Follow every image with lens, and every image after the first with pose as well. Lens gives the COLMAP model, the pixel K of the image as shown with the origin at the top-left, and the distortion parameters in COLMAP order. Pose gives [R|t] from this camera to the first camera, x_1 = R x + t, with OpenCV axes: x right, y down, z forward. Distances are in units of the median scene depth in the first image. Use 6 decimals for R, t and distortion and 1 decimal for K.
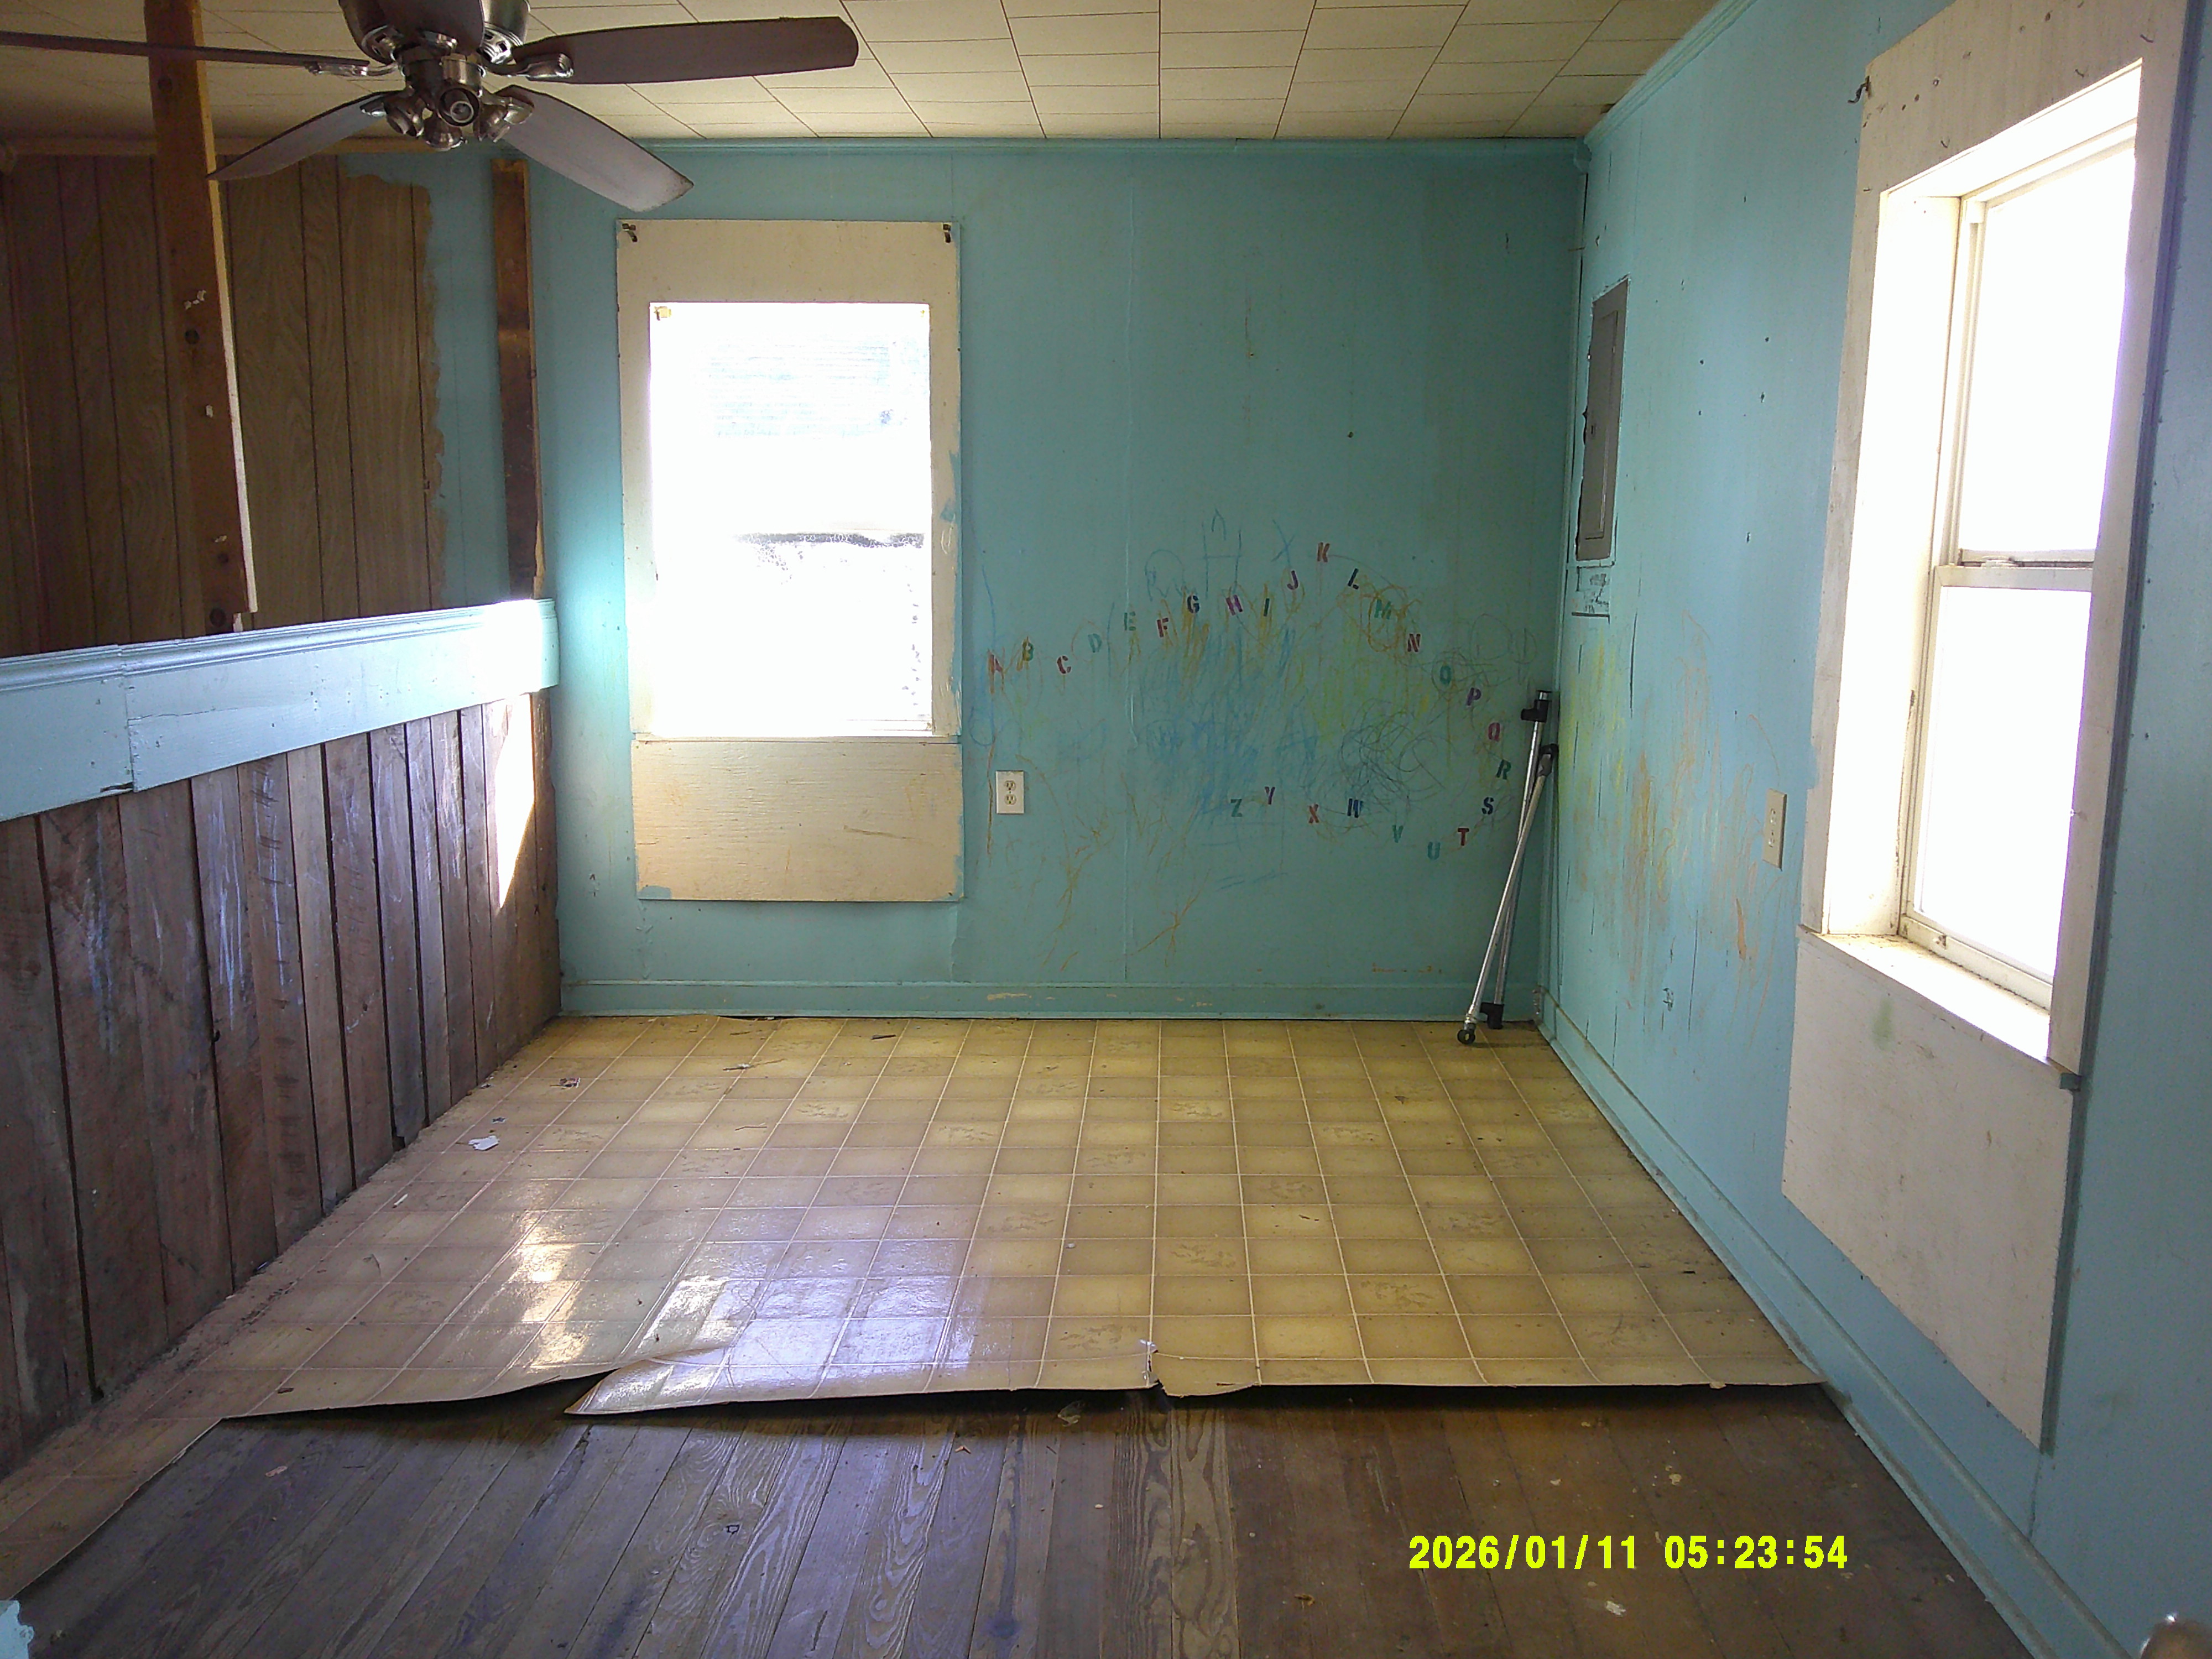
lens RADIAL K [[1823.3, 0, 1162.2], [0, 1823.3, 802.7], [0, 0, 1]] dist [0.032003, -0.081365]
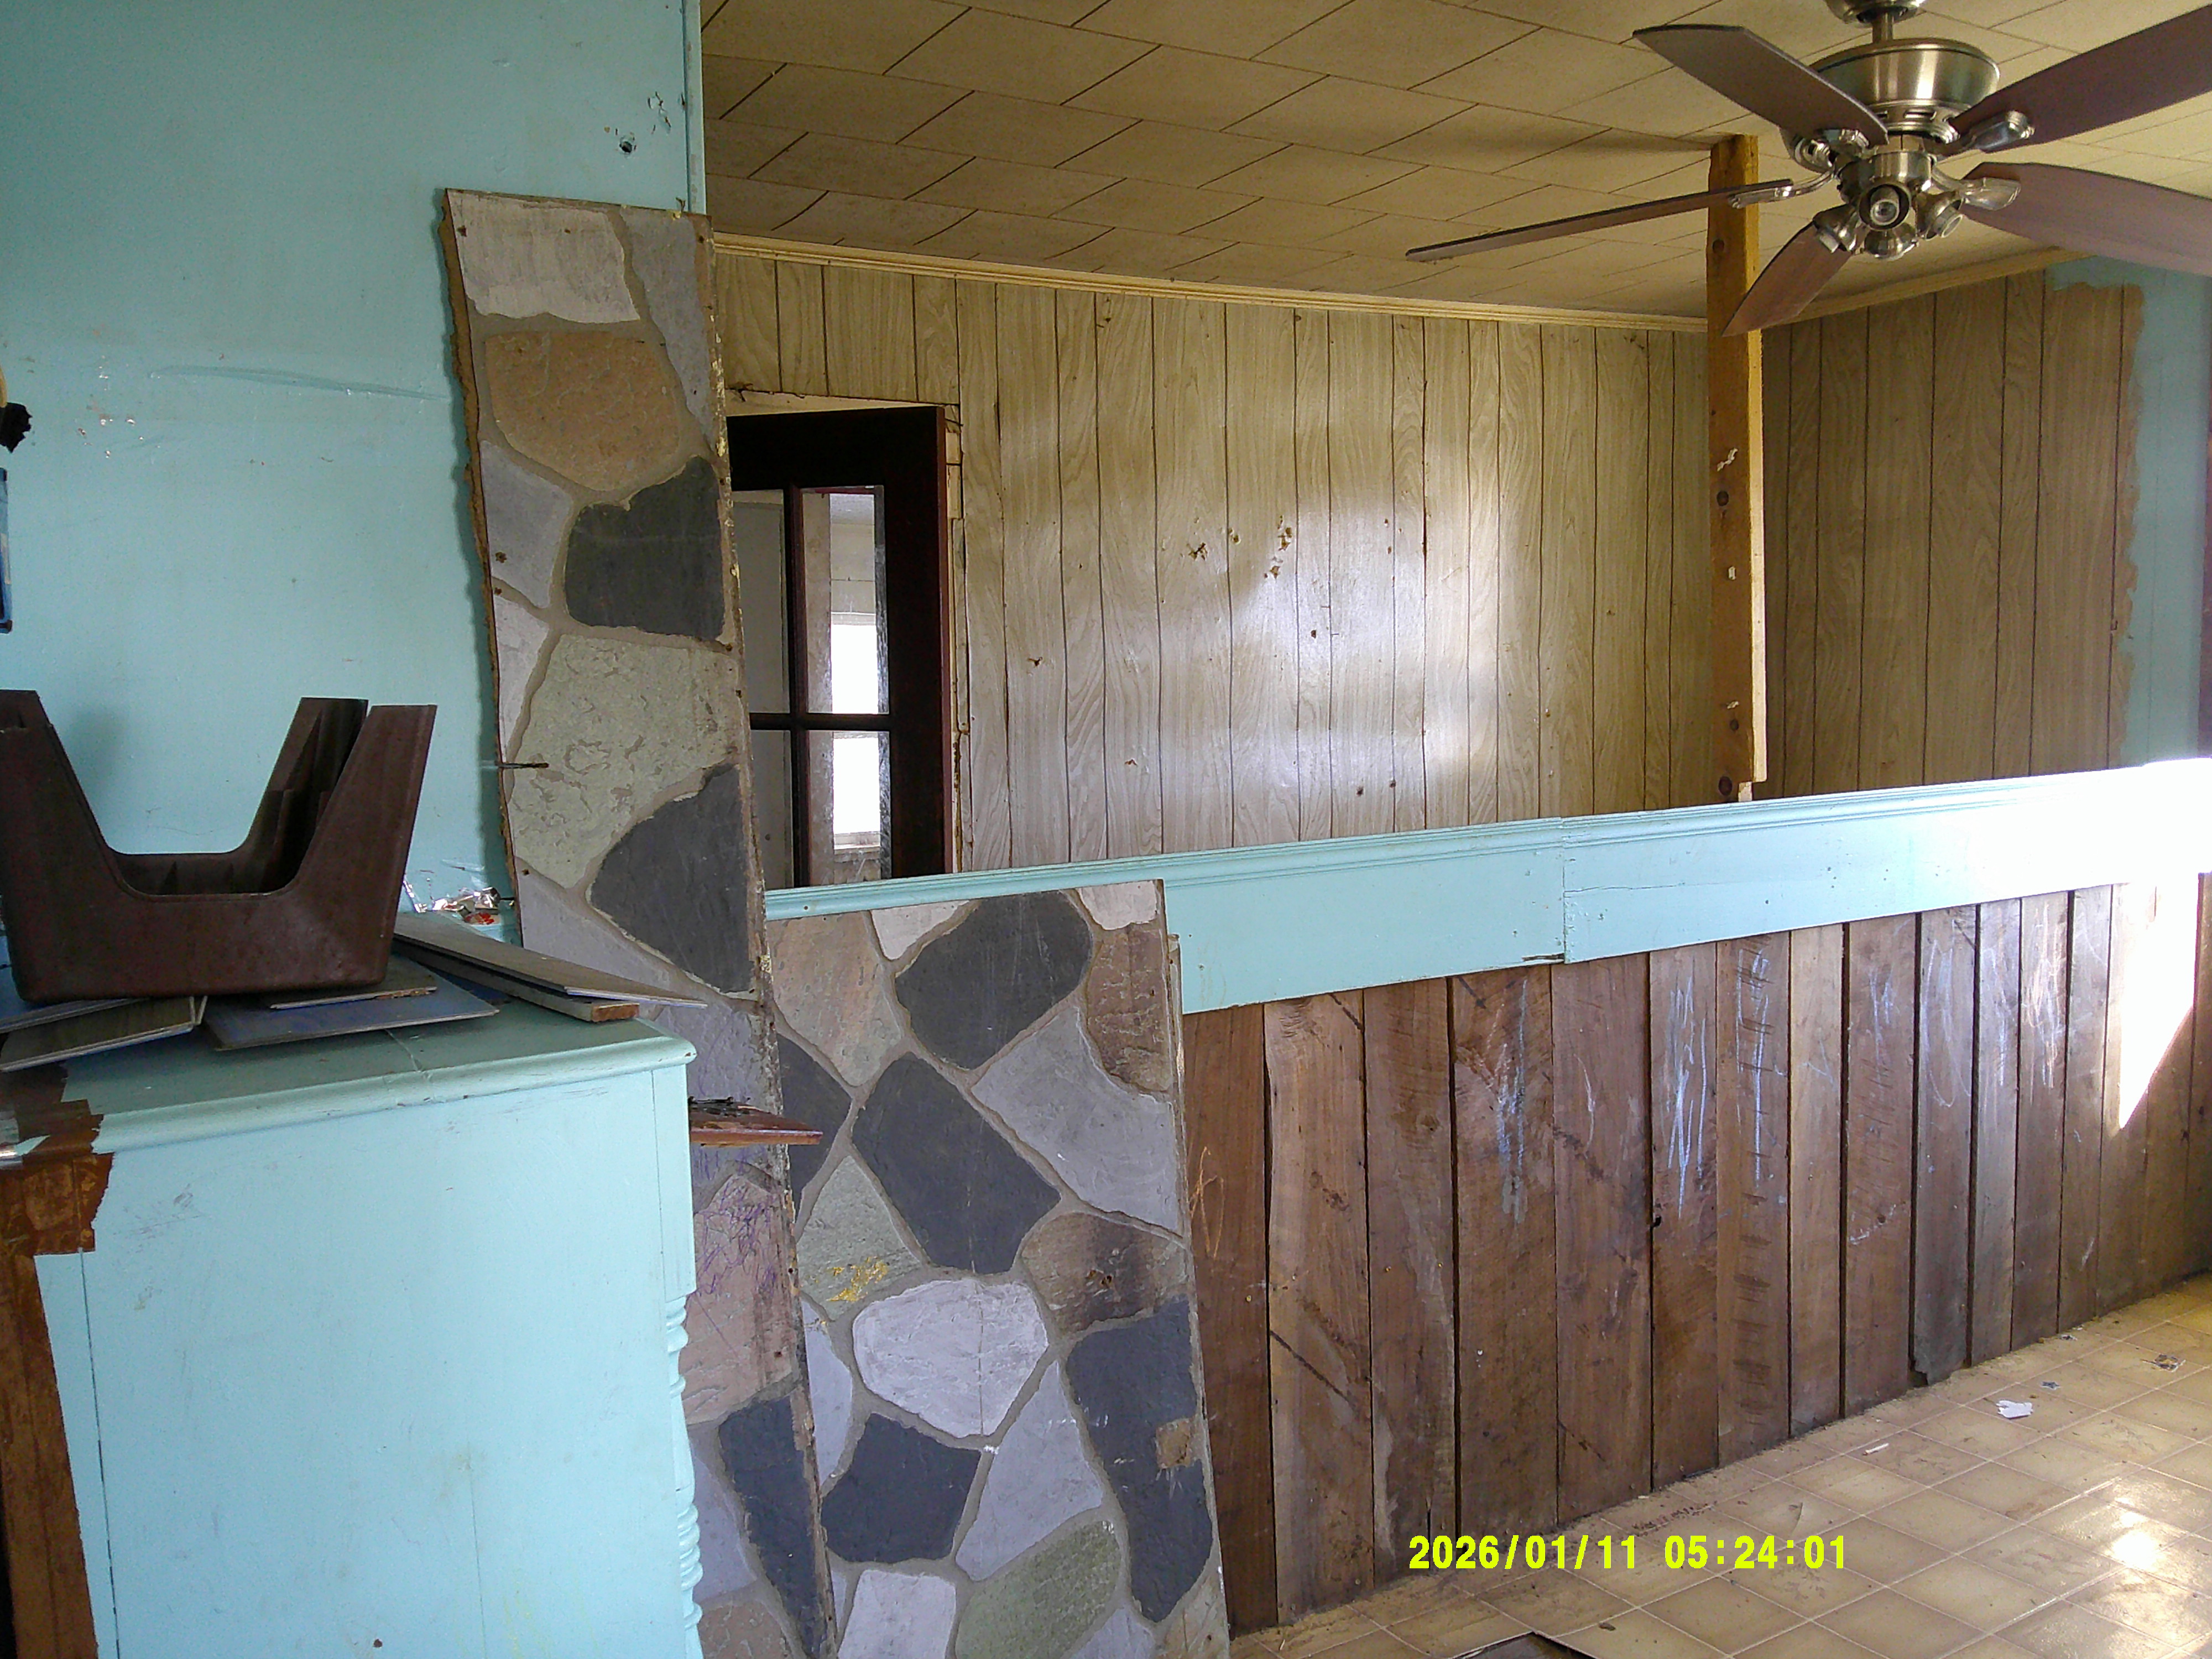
lens RADIAL K [[1823.3, 0, 1101.6], [0, 1823.3, 826.6], [0, 0, 1]] dist [0.032003, -0.081365]
pose [[0.532400, 0.050528, -0.844984, 0.121947], [-0.096795, 0.995303, -0.001471, -0.046372], [0.840941, 0.082573, 0.534790, 0.210487]]
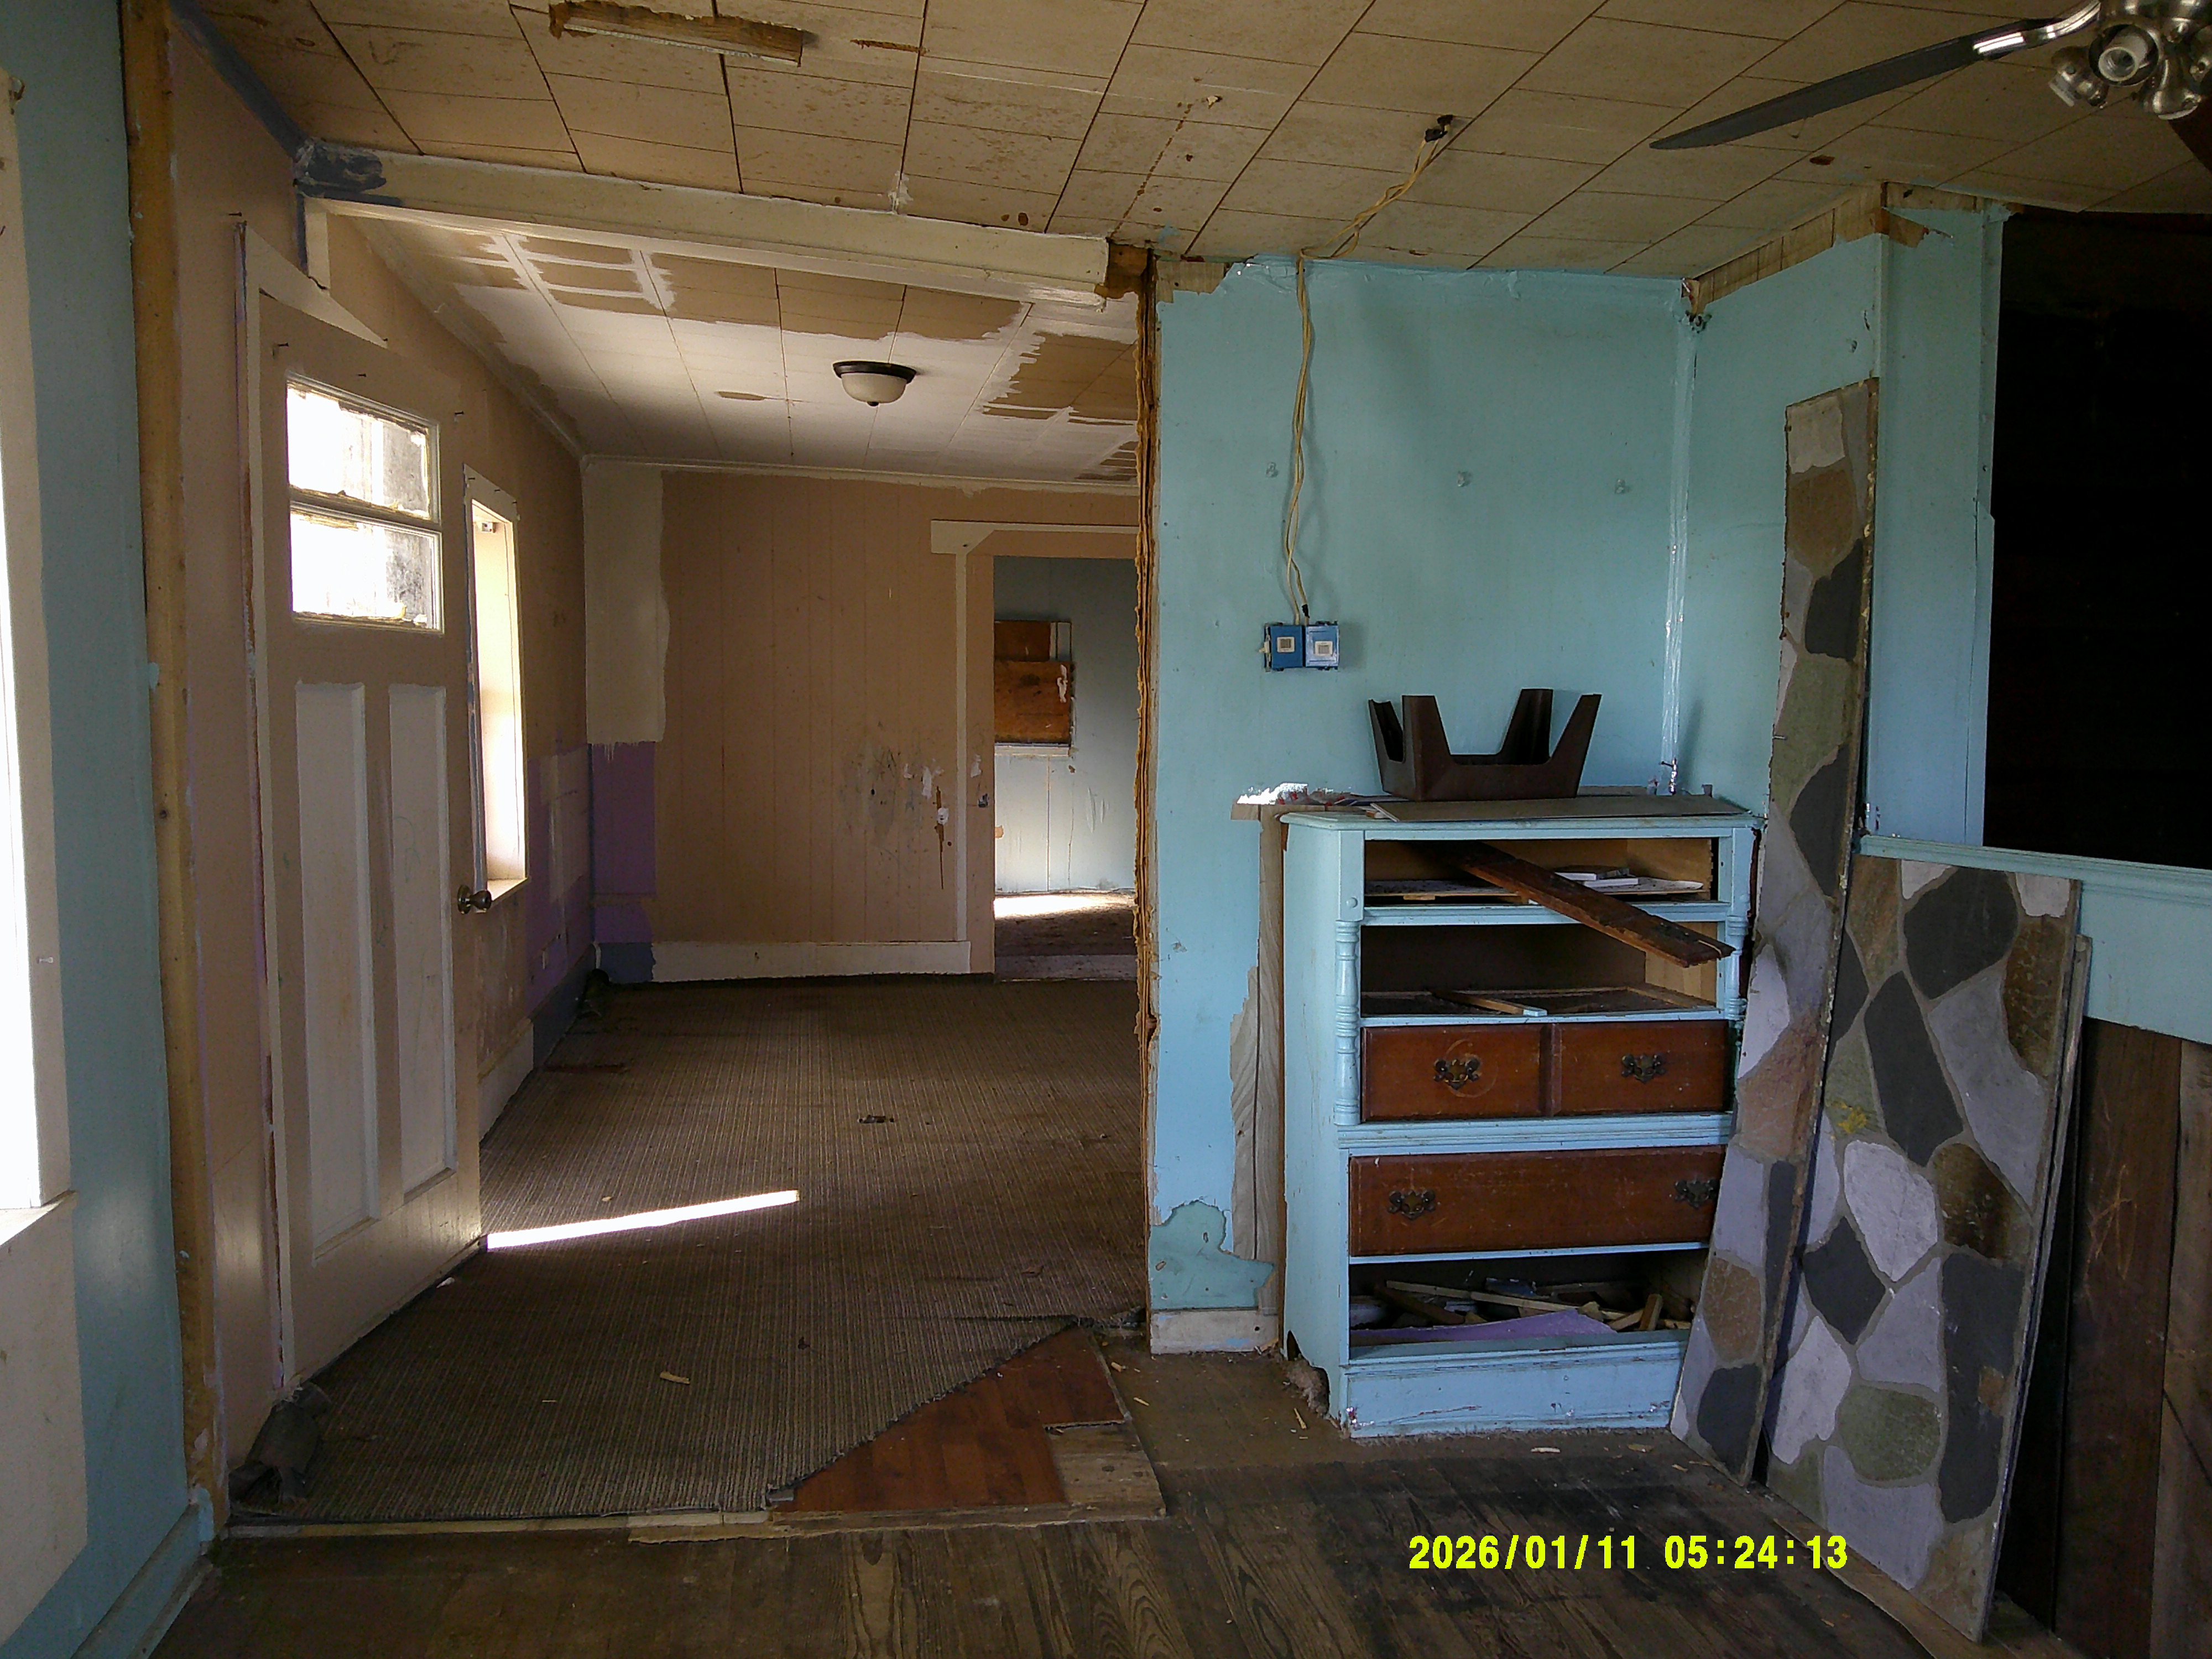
lens RADIAL K [[1699.1, 0, 1121.3], [0, 1699.1, 847.0], [0, 0, 1]] dist [0.073838, -0.004730]
pose [[-0.983198, -0.002001, -0.182529, 0.047810], [-0.042376, 0.975124, 0.217572, -0.182831], [0.177553, 0.221651, -0.958825, 1.236423]]
